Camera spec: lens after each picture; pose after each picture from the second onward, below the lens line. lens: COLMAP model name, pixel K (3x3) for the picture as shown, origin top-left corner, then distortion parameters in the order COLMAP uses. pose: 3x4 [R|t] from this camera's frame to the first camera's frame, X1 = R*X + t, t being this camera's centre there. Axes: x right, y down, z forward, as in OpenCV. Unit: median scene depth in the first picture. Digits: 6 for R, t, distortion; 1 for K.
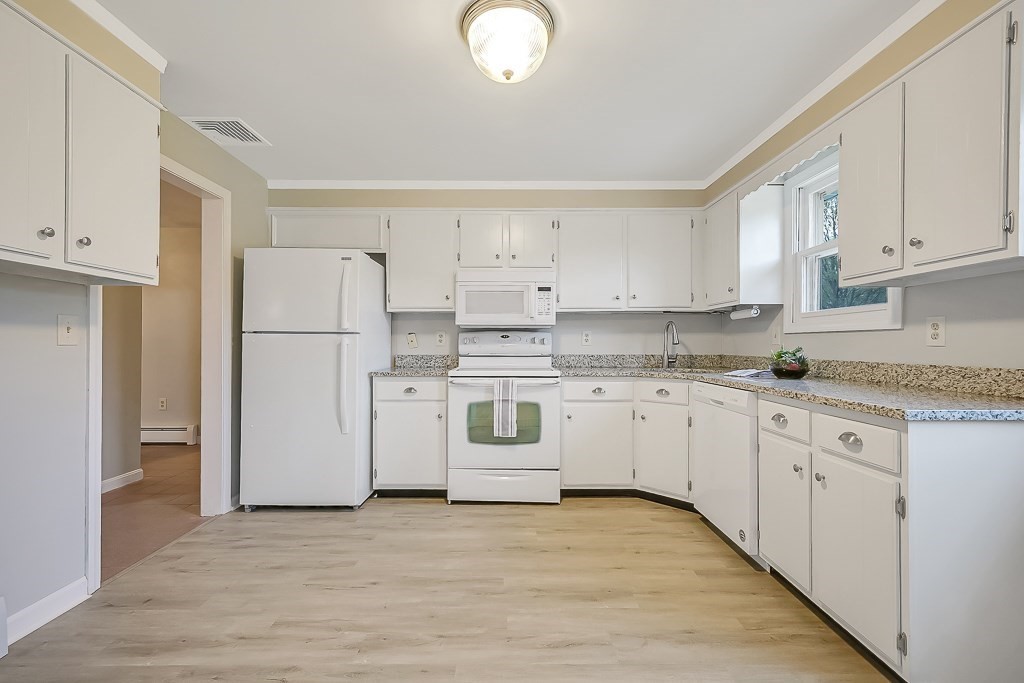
lens RADIAL K [[418.8, 0, 513.8], [0, 418.8, 343.5], [0, 0, 1]] dist [0.009362, -0.000458]
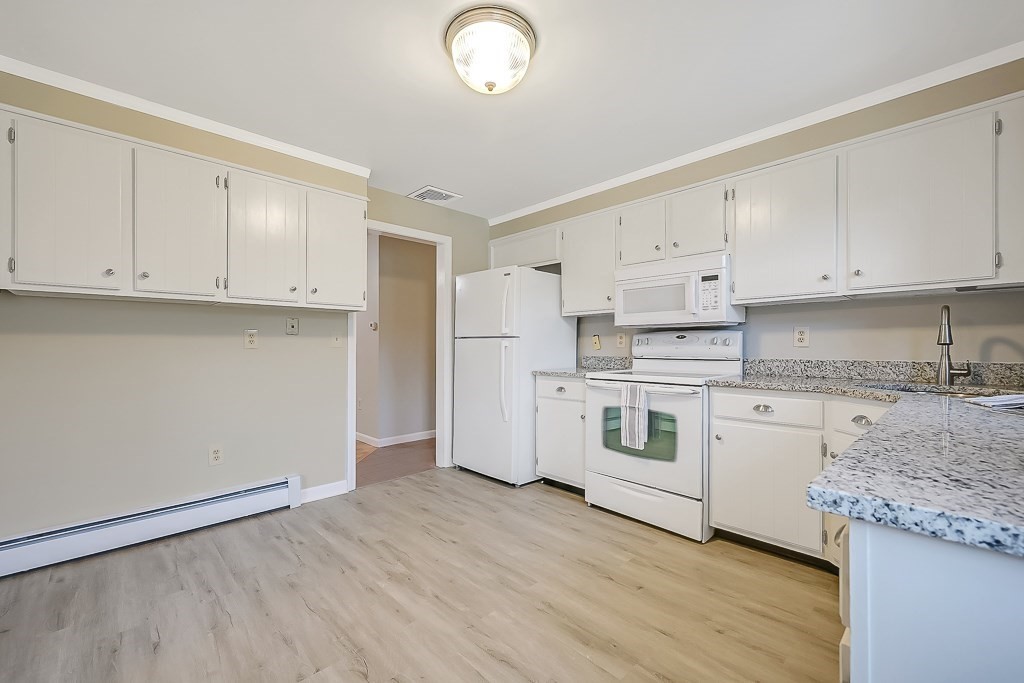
lens RADIAL K [[418.8, 0, 534.9], [0, 418.8, 344.9], [0, 0, 1]] dist [0.009362, -0.000458]
pose [[0.703686, -0.005371, -0.710491, 0.478313], [0.005100, 0.999984, -0.002508, 0.000872], [0.710493, -0.001859, 0.703702, 0.209916]]
